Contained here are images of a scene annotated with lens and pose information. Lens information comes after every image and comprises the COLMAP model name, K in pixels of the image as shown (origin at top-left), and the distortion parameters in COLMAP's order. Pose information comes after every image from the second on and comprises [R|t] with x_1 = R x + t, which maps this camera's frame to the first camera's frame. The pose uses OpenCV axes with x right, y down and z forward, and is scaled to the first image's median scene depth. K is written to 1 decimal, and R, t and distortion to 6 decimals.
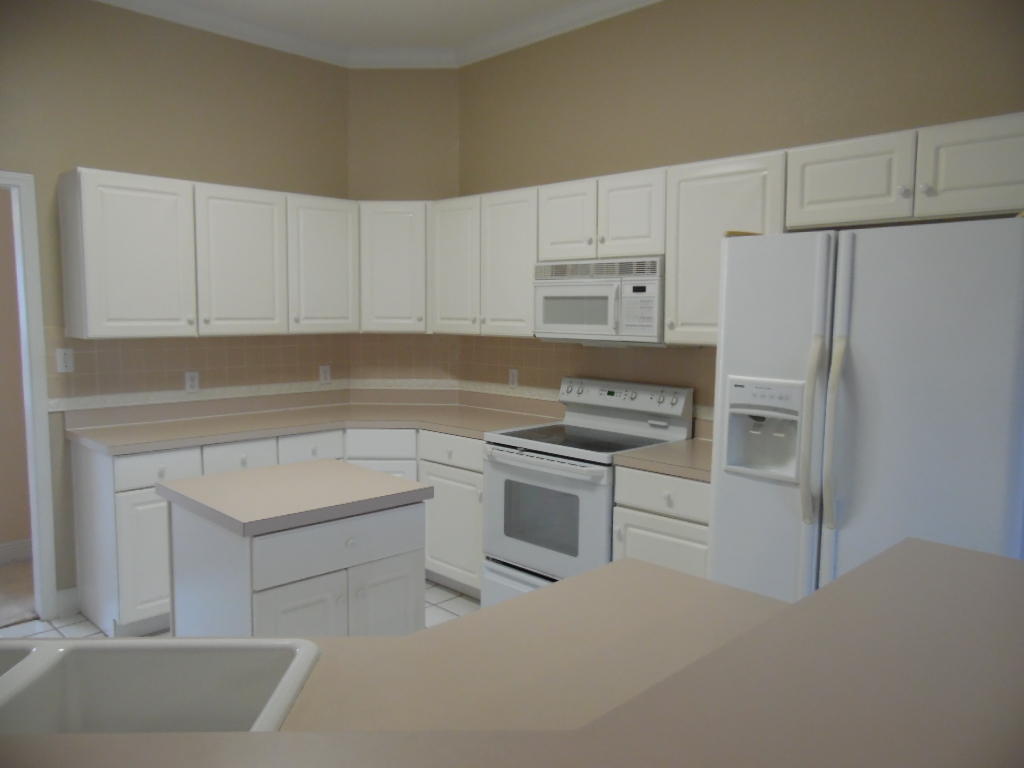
lens RADIAL K [[763.3, 0, 509.6], [0, 763.3, 389.1], [0, 0, 1]] dist [-0.011321, 0.038802]
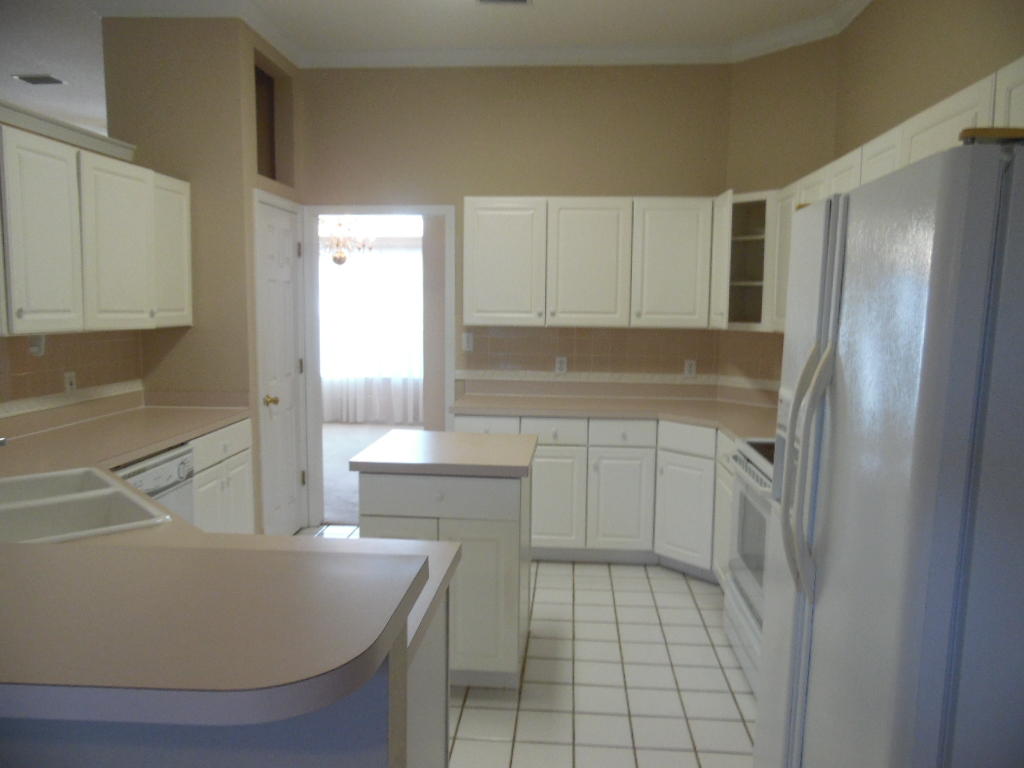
lens RADIAL K [[763.3, 0, 517.3], [0, 763.3, 379.9], [0, 0, 1]] dist [-0.011321, 0.038802]
pose [[0.658706, 0.077380, -0.748411, 0.432402], [-0.085749, 0.995937, 0.027501, -0.013872], [0.747498, 0.046060, 0.662665, 0.169905]]
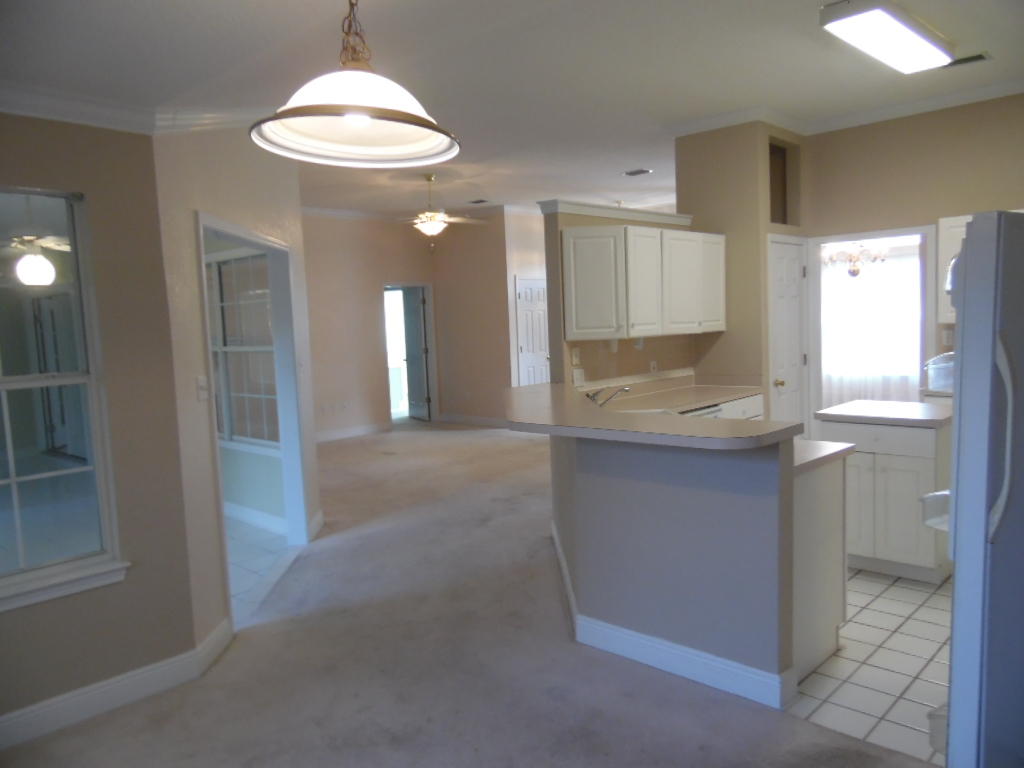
lens RADIAL K [[763.3, 0, 515.9], [0, 763.3, 386.6], [0, 0, 1]] dist [-0.011321, 0.038802]
pose [[0.029351, 0.080135, -0.996352, 0.875114], [-0.064807, 0.994837, 0.078104, -0.002241], [0.997466, 0.062279, 0.034392, 0.059719]]
